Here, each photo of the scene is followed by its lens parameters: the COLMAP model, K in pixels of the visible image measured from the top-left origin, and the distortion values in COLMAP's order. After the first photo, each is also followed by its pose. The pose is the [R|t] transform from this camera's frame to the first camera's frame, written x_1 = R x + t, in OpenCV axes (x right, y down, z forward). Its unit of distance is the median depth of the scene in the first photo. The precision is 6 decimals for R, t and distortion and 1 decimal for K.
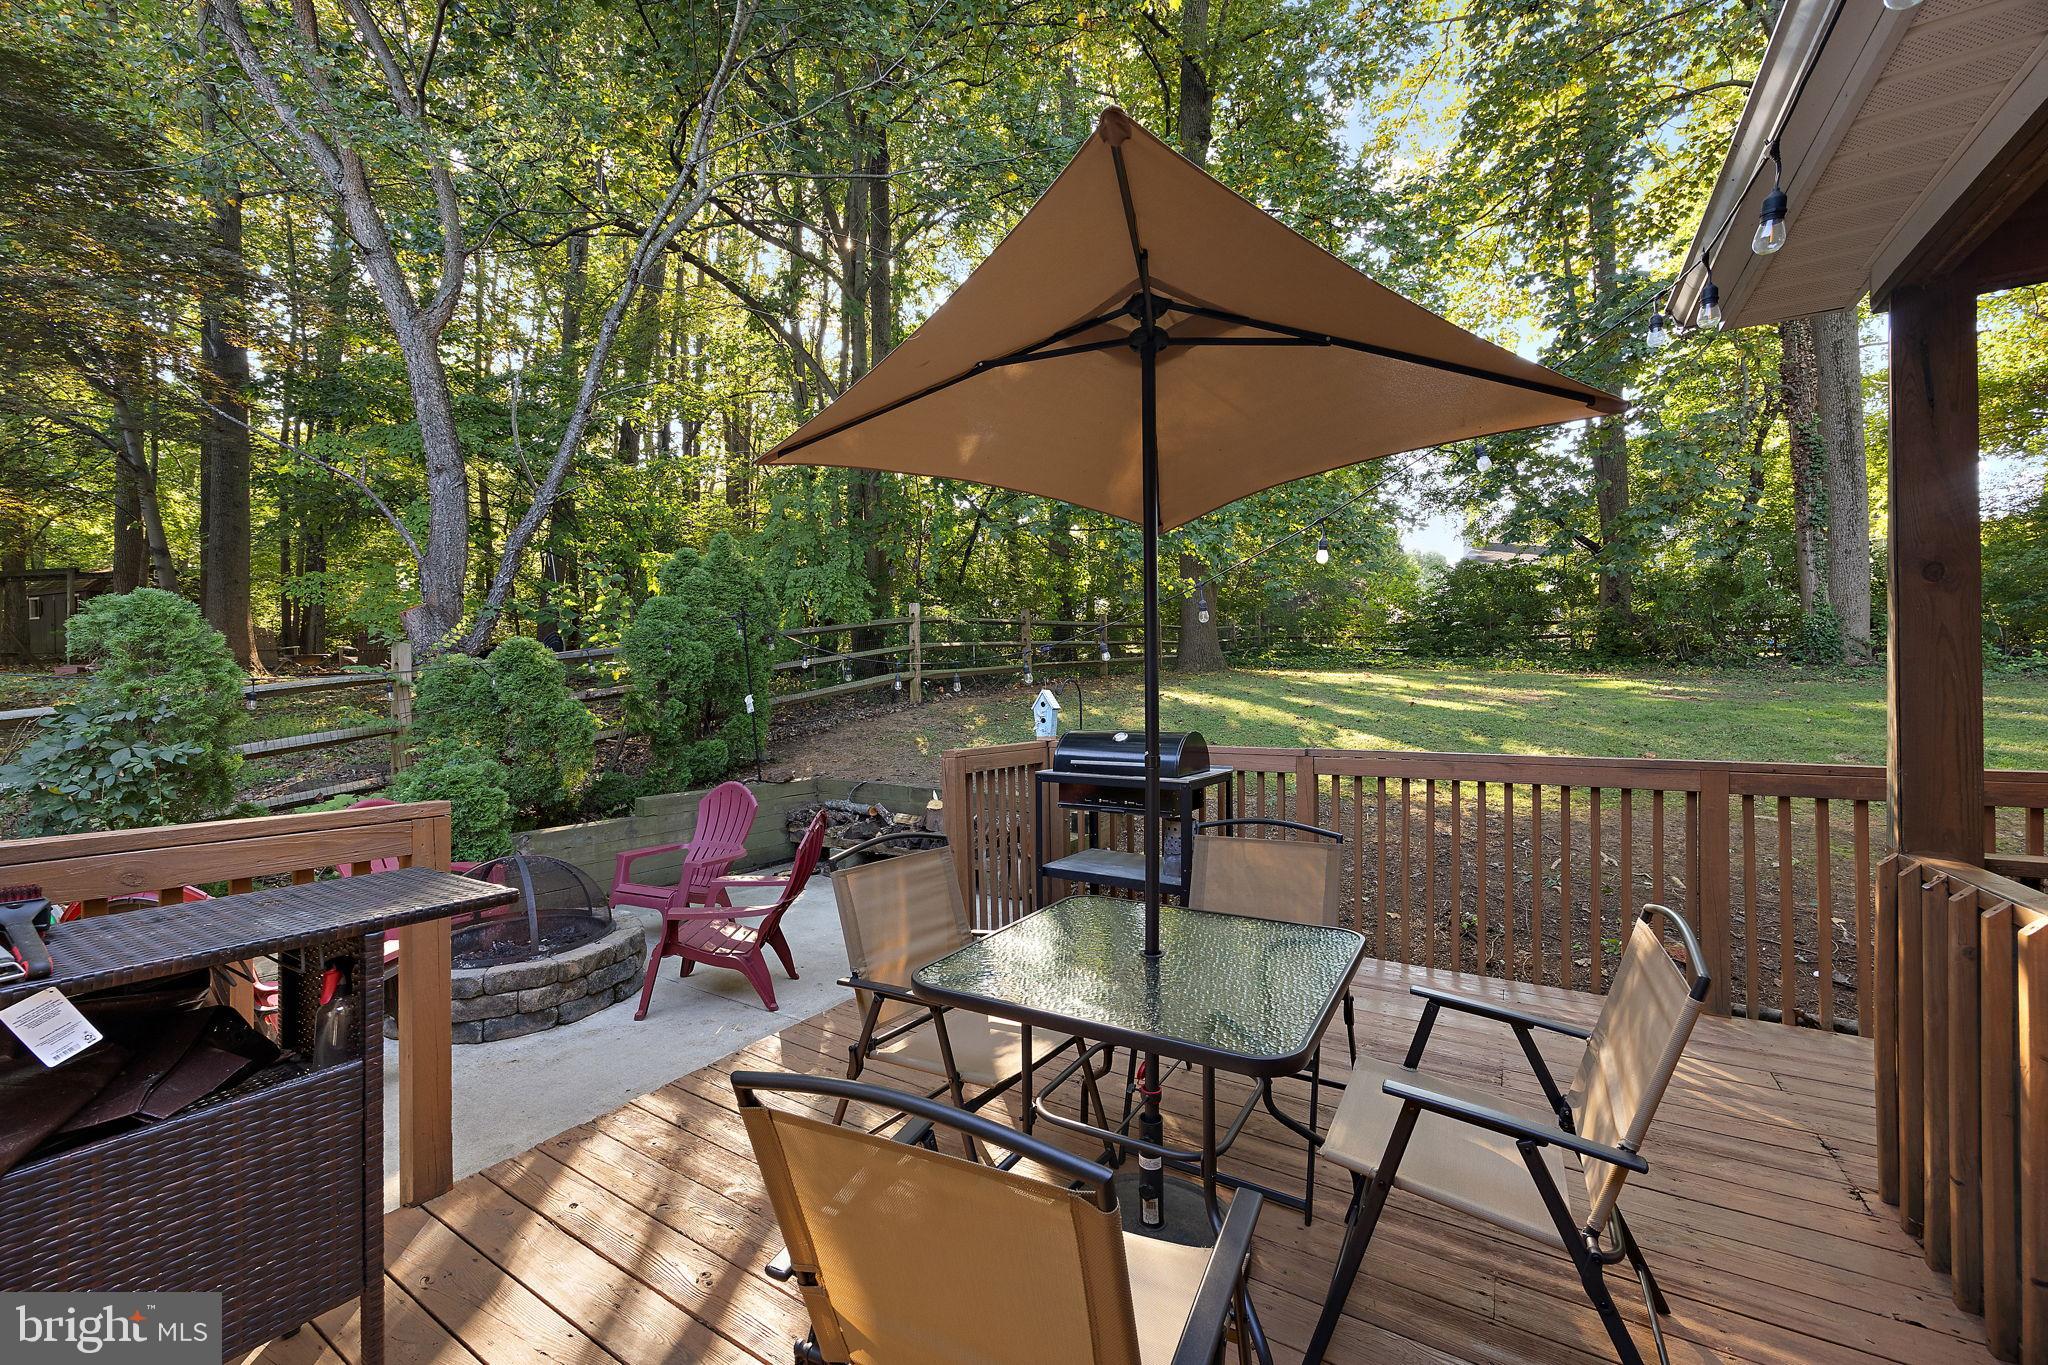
lens RADIAL K [[793.5, 0, 1028.6], [0, 793.5, 693.3], [0, 0, 1]] dist [-0.000646, -0.000125]
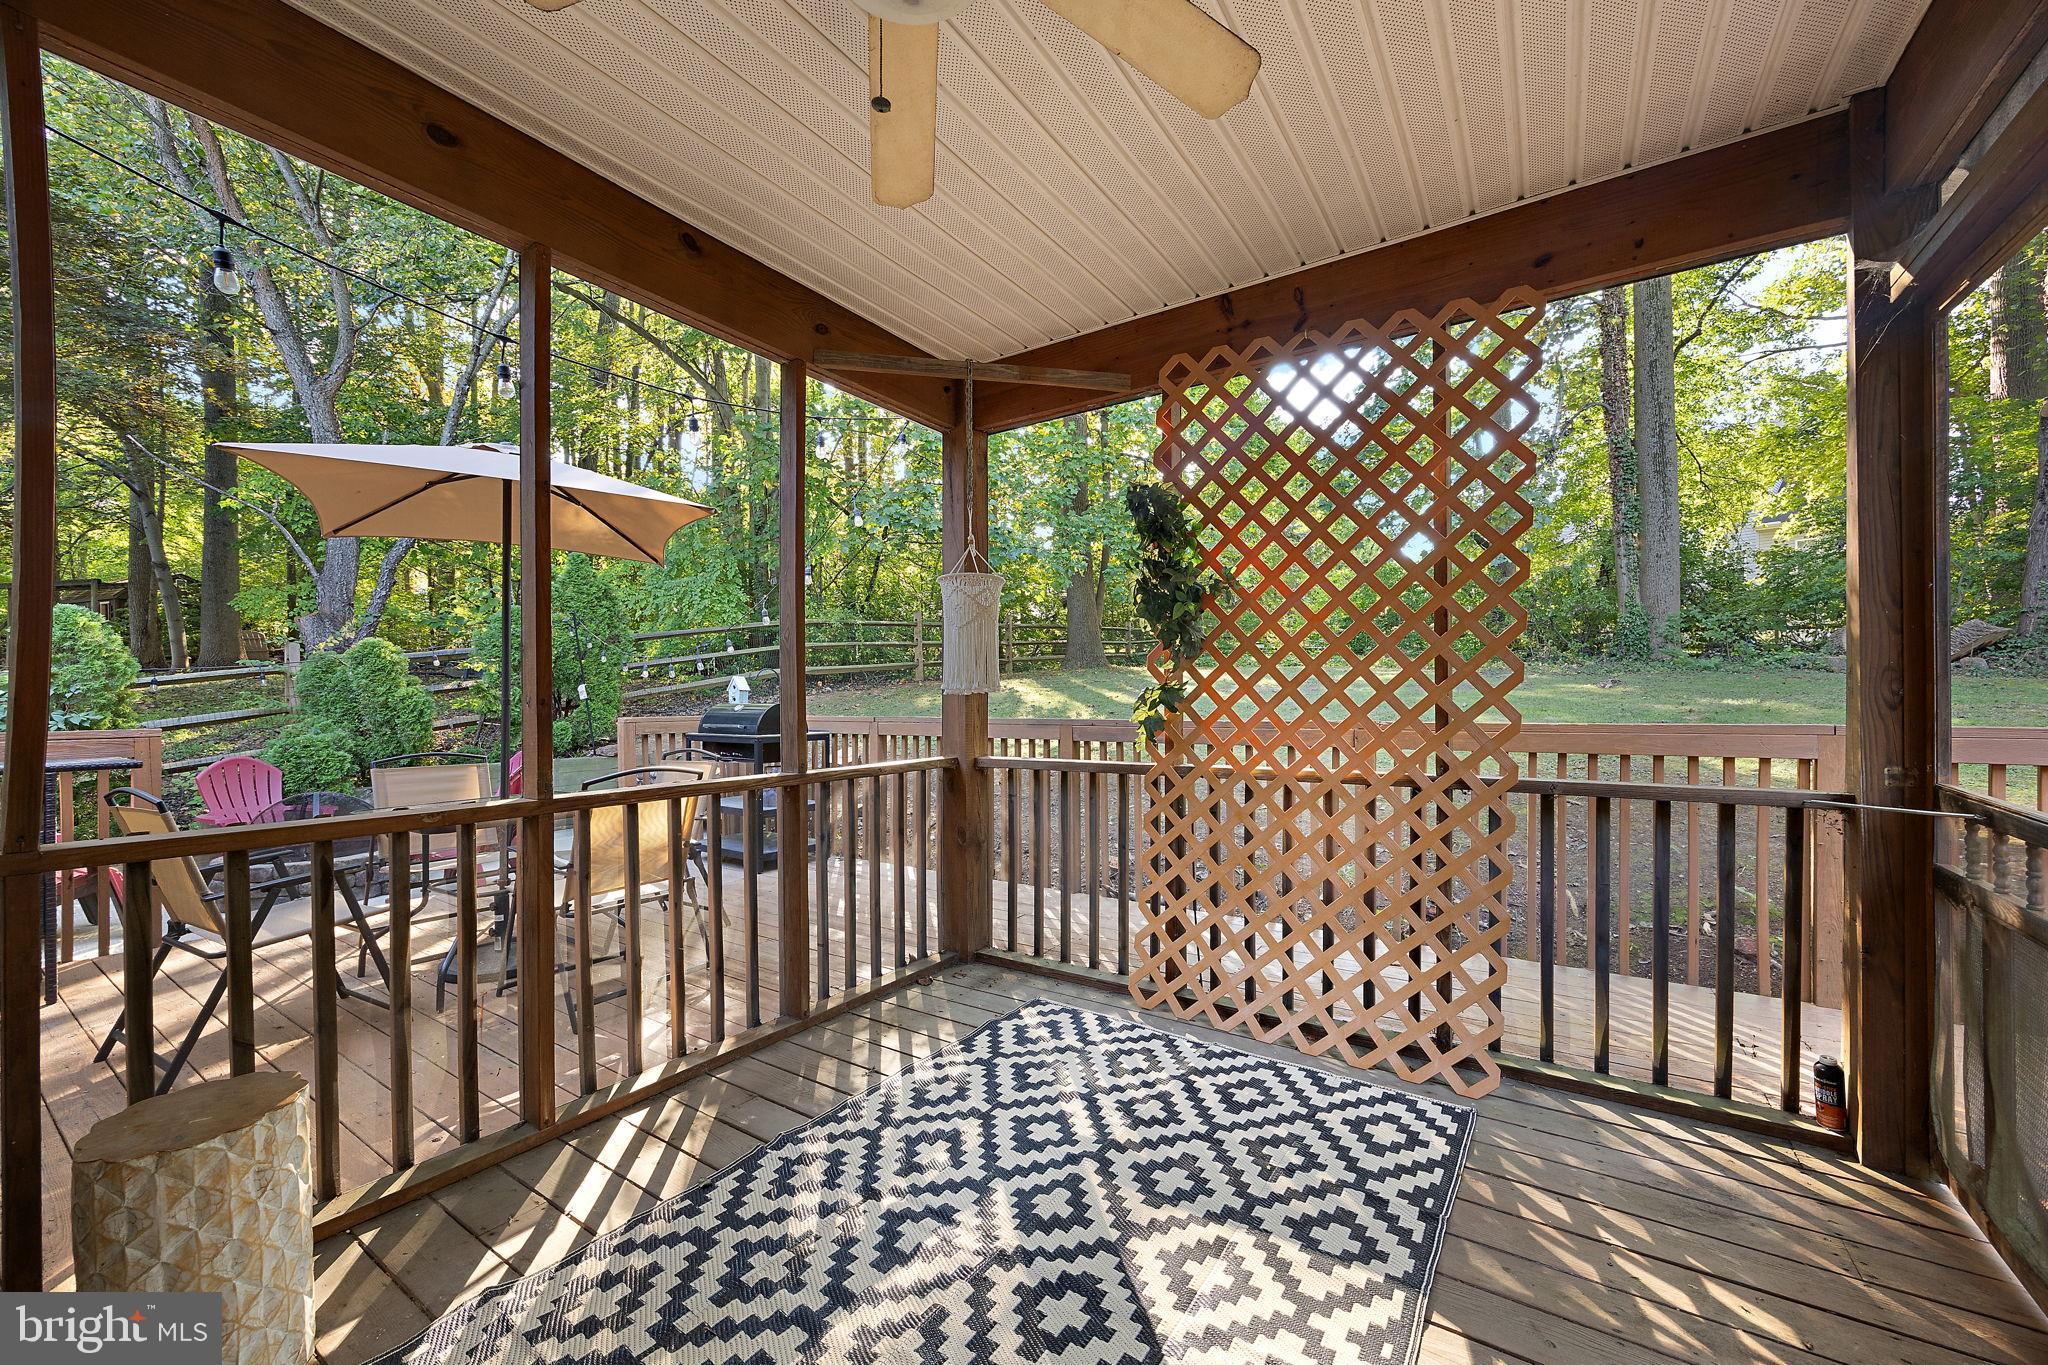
lens RADIAL K [[796.4, 0, 1027.5], [0, 796.4, 701.5], [0, 0, 1]] dist [-0.001367, -0.000193]
pose [[0.999434, -0.001142, -0.033634, 0.407386], [0.001399, 0.999970, 0.007609, 0.021045], [0.033624, -0.007652, 0.999405, -0.227706]]
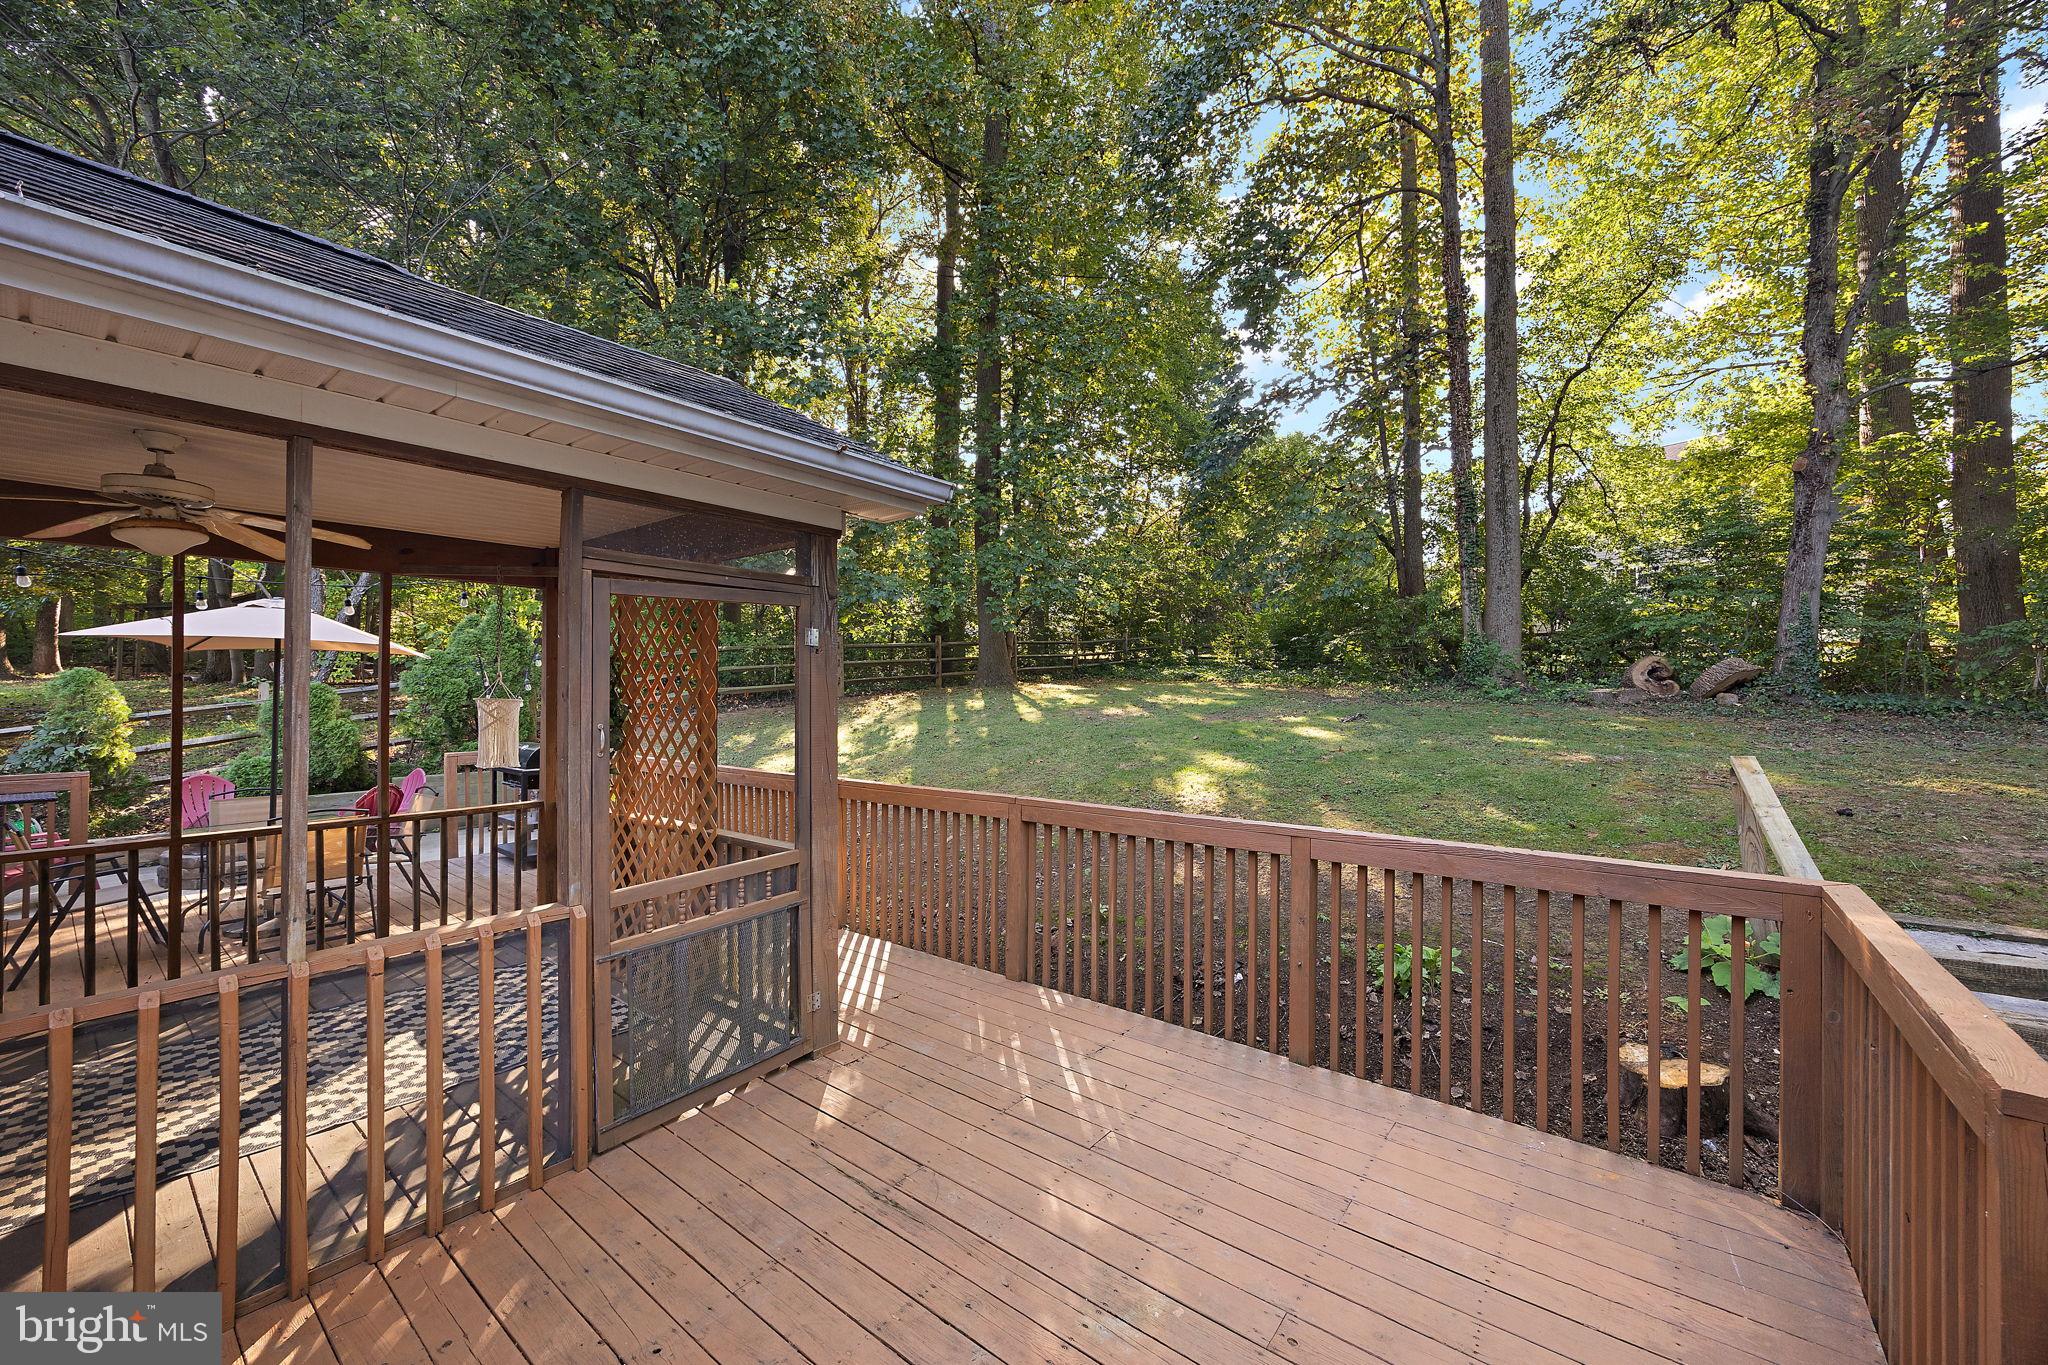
lens RADIAL K [[793.5, 0, 1028.6], [0, 793.5, 693.3], [0, 0, 1]] dist [-0.000646, -0.000125]
pose [[0.993607, 0.006619, -0.112701, 0.933829], [-0.005851, 0.999957, 0.007138, -0.058222], [0.112743, -0.006432, 0.993603, -0.451483]]
